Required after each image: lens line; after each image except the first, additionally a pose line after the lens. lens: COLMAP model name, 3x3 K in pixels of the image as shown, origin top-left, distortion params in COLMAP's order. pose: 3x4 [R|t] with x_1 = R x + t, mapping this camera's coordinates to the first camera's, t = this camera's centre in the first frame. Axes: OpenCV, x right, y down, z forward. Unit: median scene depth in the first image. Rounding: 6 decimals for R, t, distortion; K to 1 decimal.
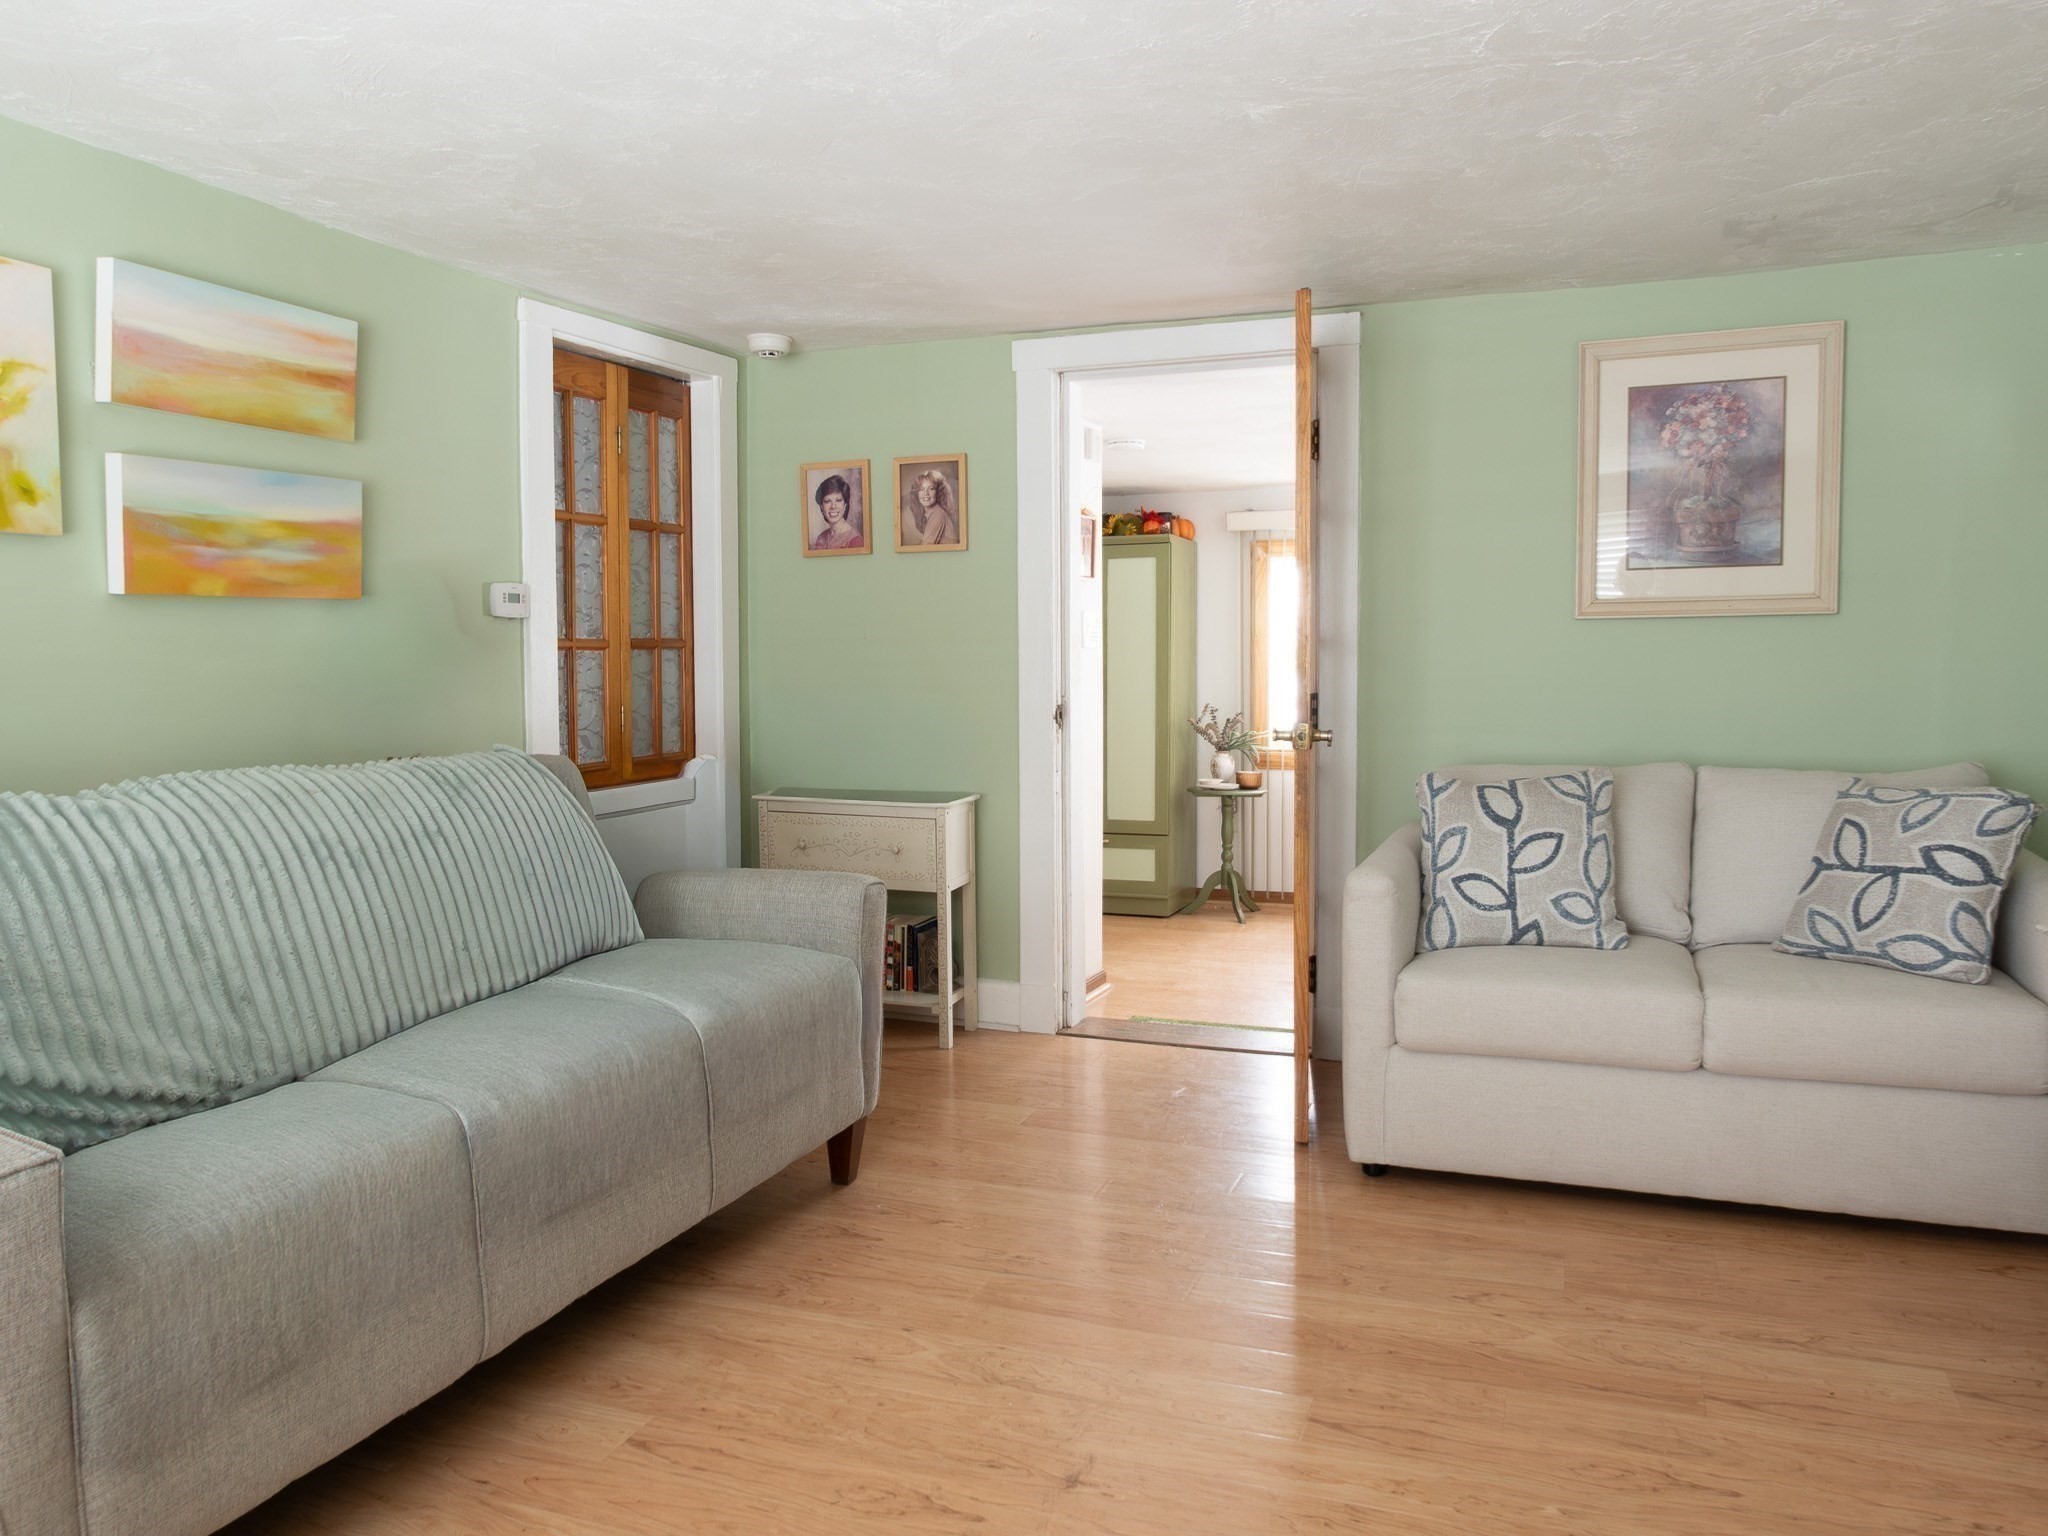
lens RADIAL K [[1509.6, 0, 1024.4], [0, 1509.6, 755.9], [0, 0, 1]] dist [-0.002594, -0.000587]
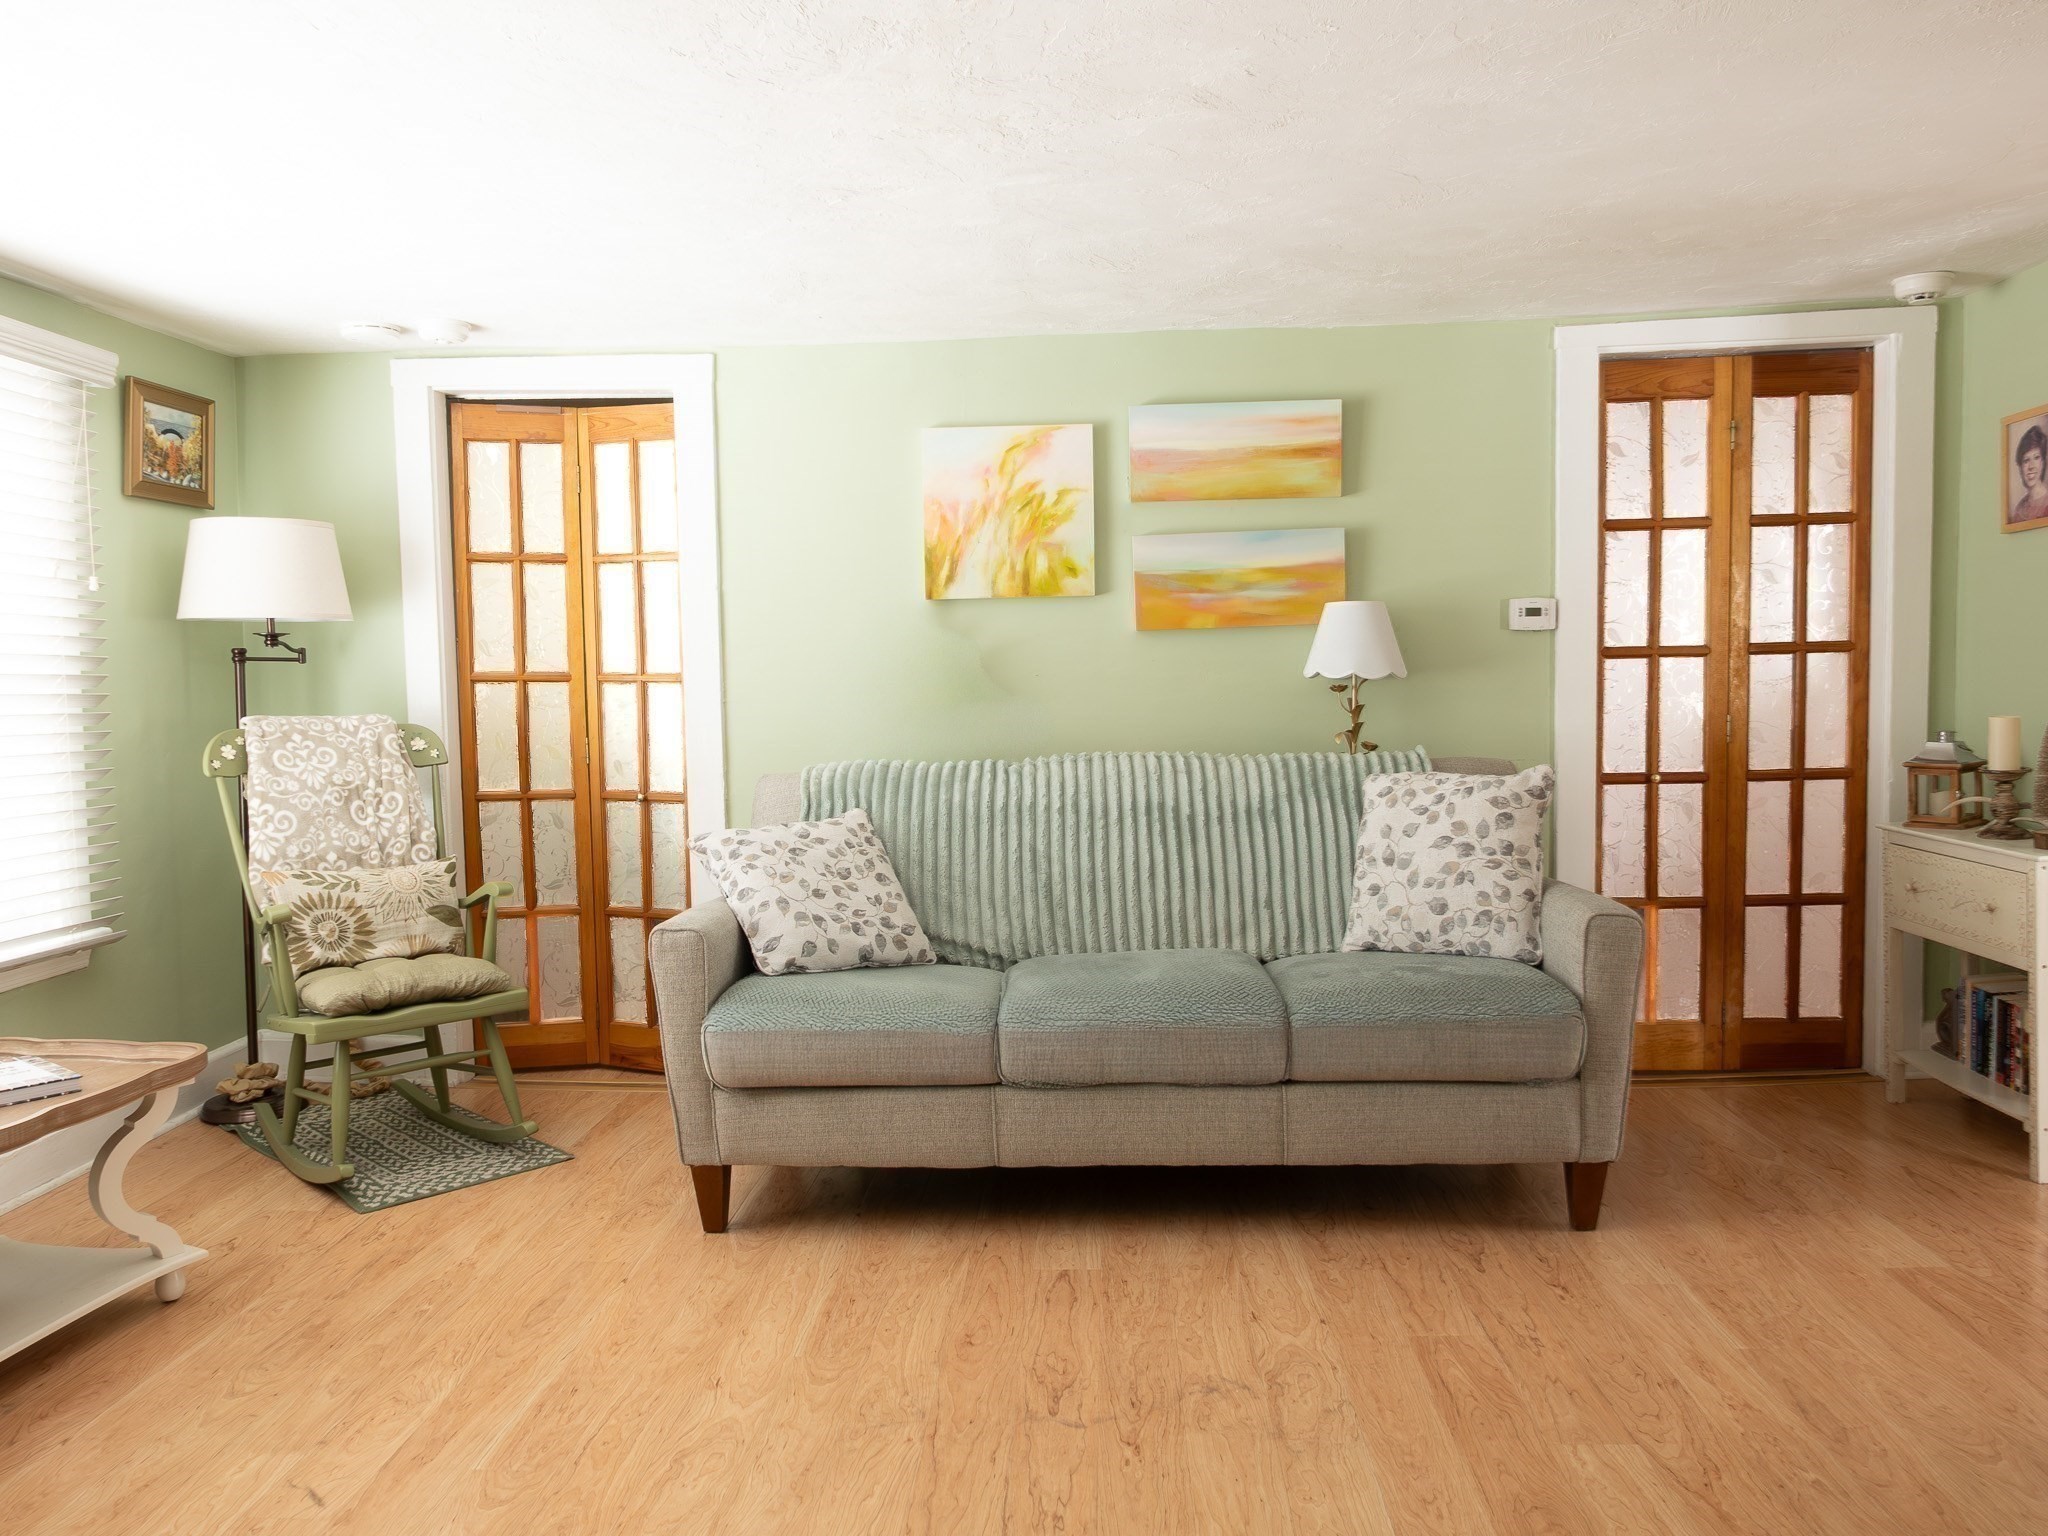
lens RADIAL K [[1509.6, 0, 1024.4], [0, 1509.6, 755.9], [0, 0, 1]] dist [-0.002594, -0.000587]
pose [[0.291166, 0.049641, -0.955384, 0.716236], [-0.046165, 0.998219, 0.037797, -0.031998], [0.955558, 0.033100, 0.292939, 0.419516]]
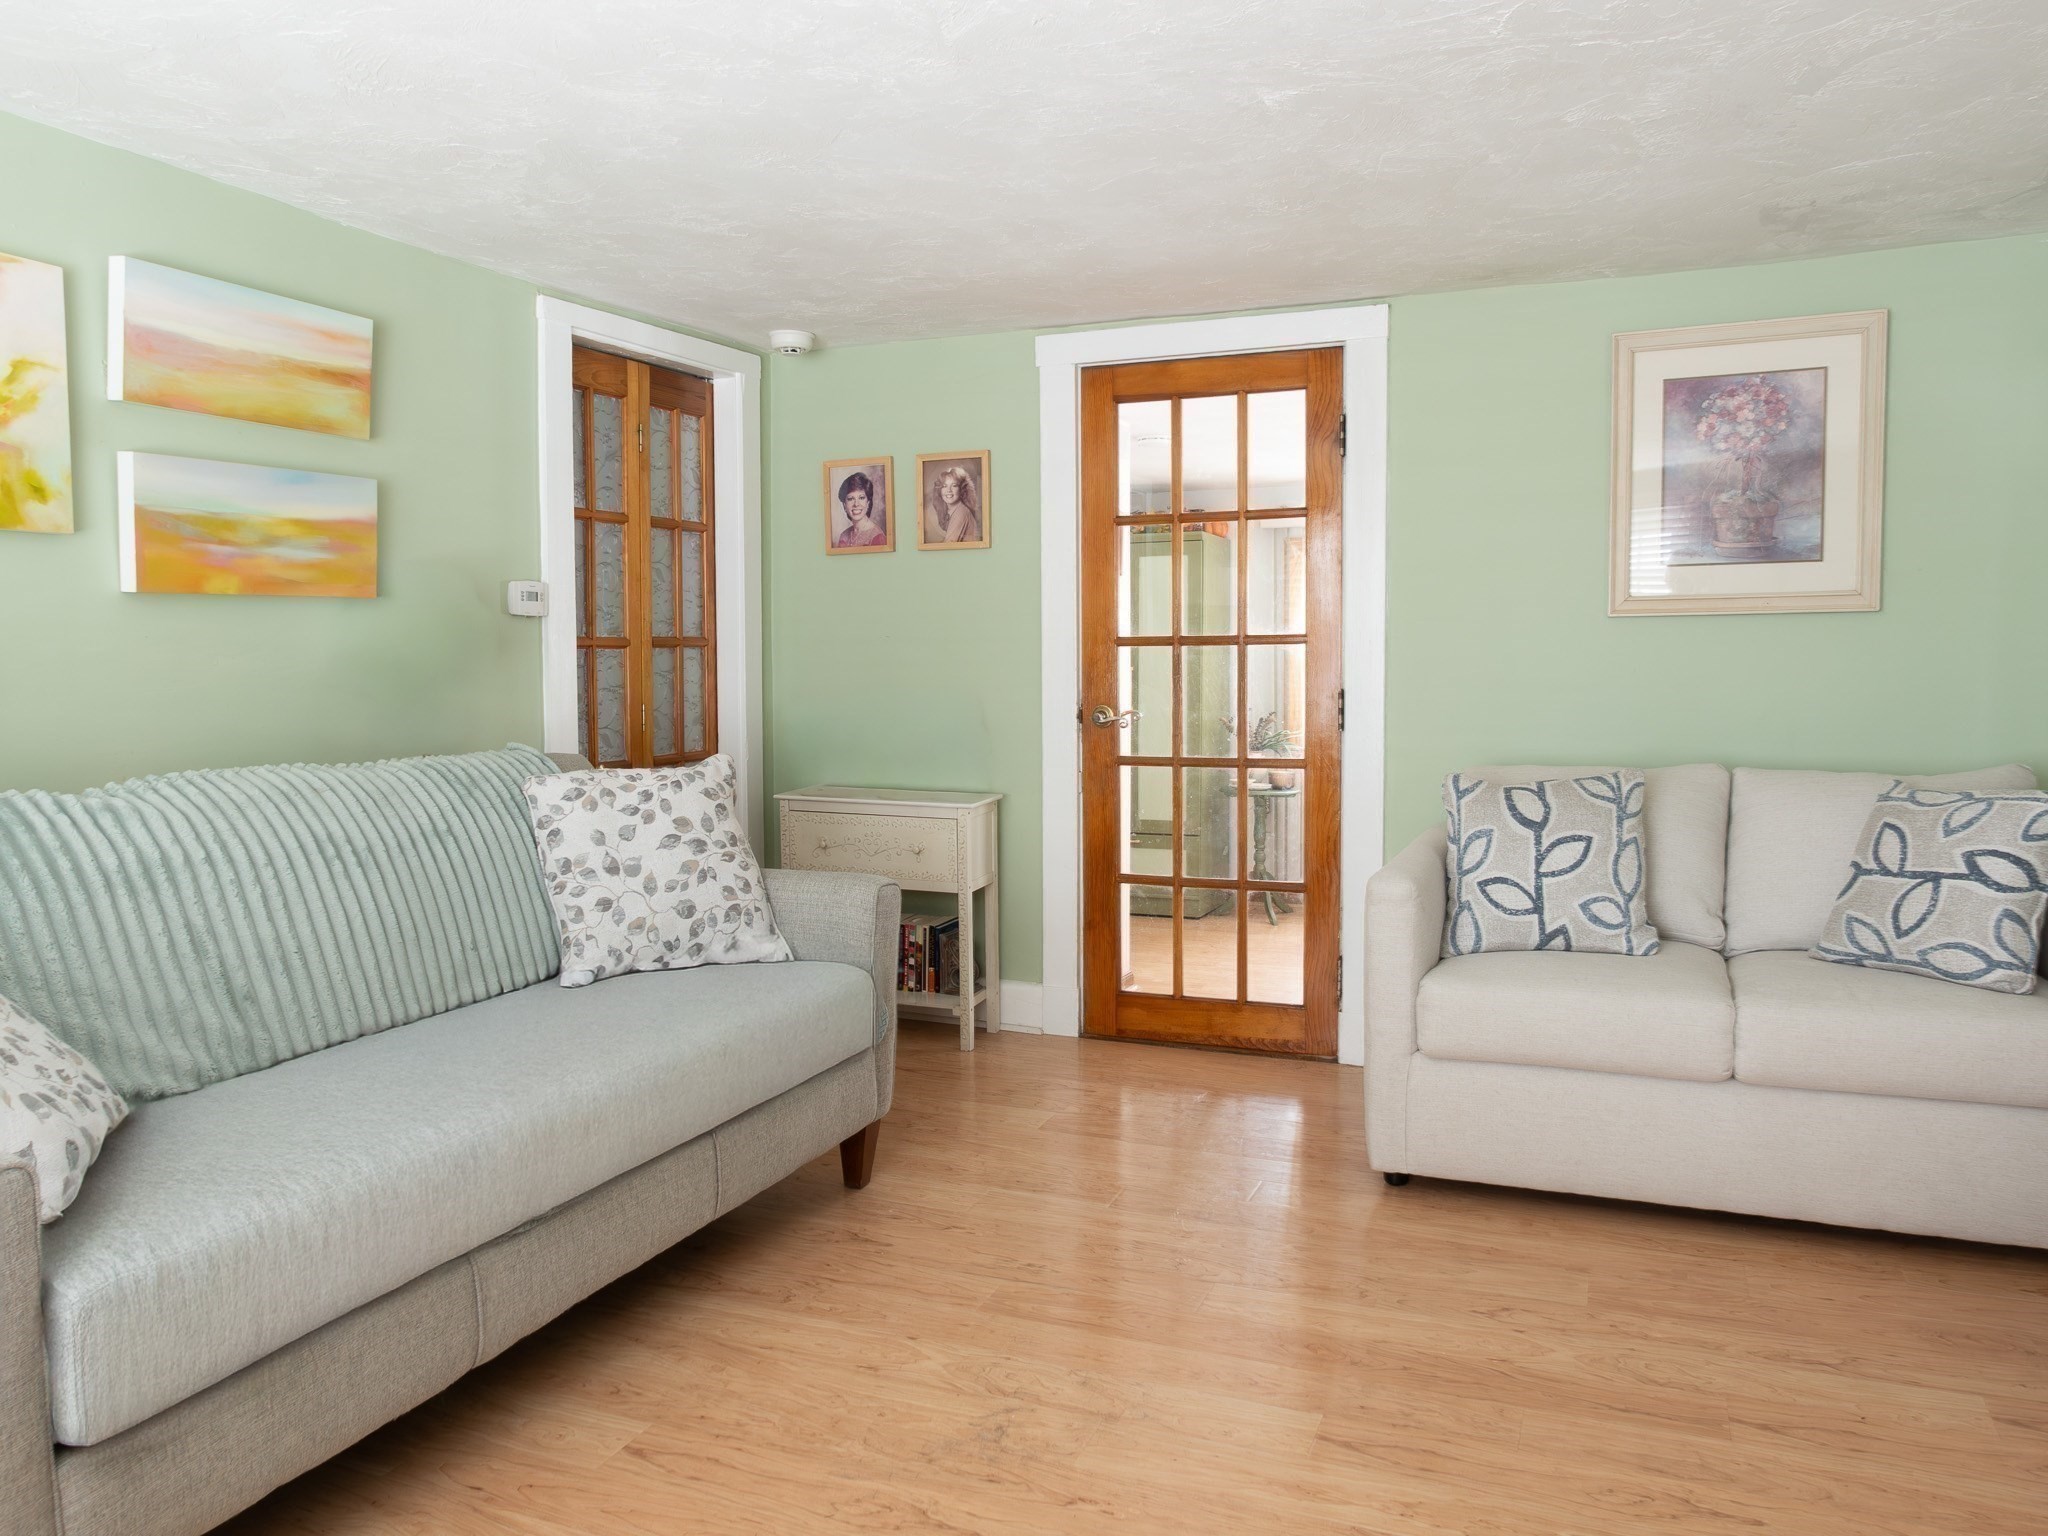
lens RADIAL K [[1509.6, 0, 1024.4], [0, 1509.6, 755.9], [0, 0, 1]] dist [-0.002594, -0.000587]
pose [[0.999569, 0.002191, -0.029273, 0.019957], [-0.002167, 0.999997, 0.000838, -0.000753], [0.029274, -0.000775, 0.999571, 0.015025]]
